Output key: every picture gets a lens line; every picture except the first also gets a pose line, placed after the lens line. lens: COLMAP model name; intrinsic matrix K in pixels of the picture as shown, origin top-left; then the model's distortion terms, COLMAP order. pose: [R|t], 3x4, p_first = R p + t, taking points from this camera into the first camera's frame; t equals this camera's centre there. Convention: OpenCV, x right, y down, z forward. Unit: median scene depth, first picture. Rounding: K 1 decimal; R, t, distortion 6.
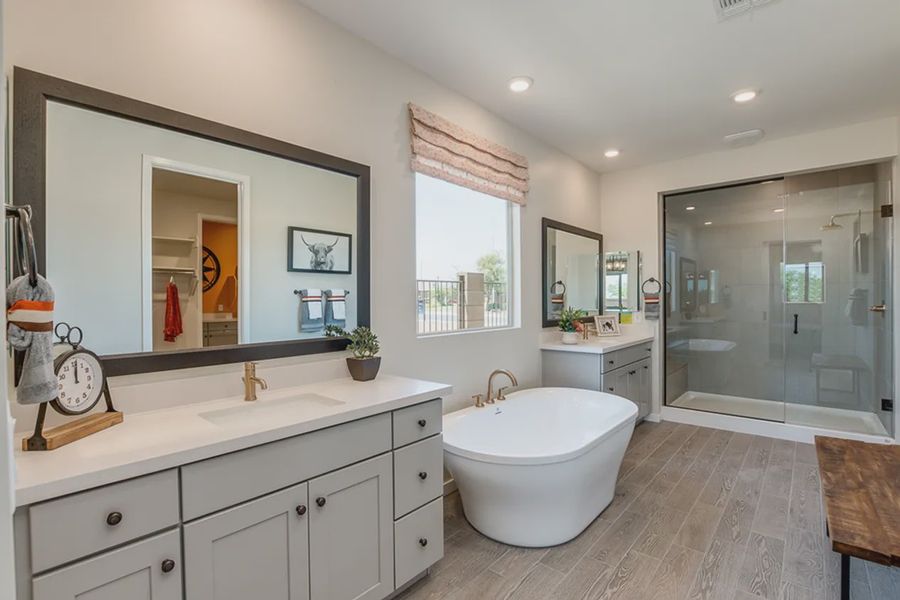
lens RADIAL K [[413.8, 0, 450.0], [0, 413.8, 300.0], [0, 0, 1]] dist [0.000019, 0.000053]
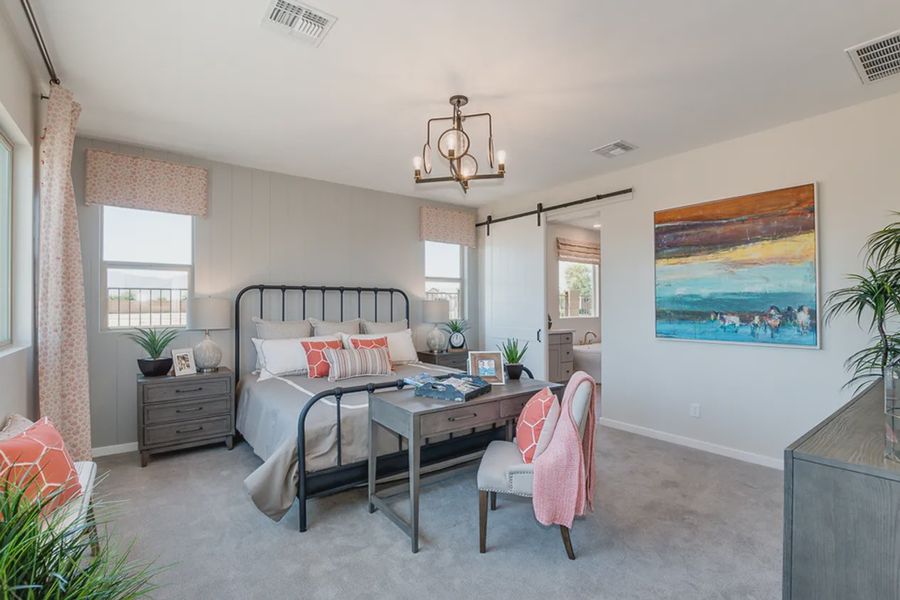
lens RADIAL K [[413.8, 0, 450.0], [0, 413.8, 300.0], [0, 0, 1]] dist [0.000019, 0.000053]
pose [[0.980364, -0.000760, -0.197194, -0.220129], [-0.002146, 0.999892, -0.014521, 0.009167], [0.197183, 0.014659, 0.980257, -1.673686]]
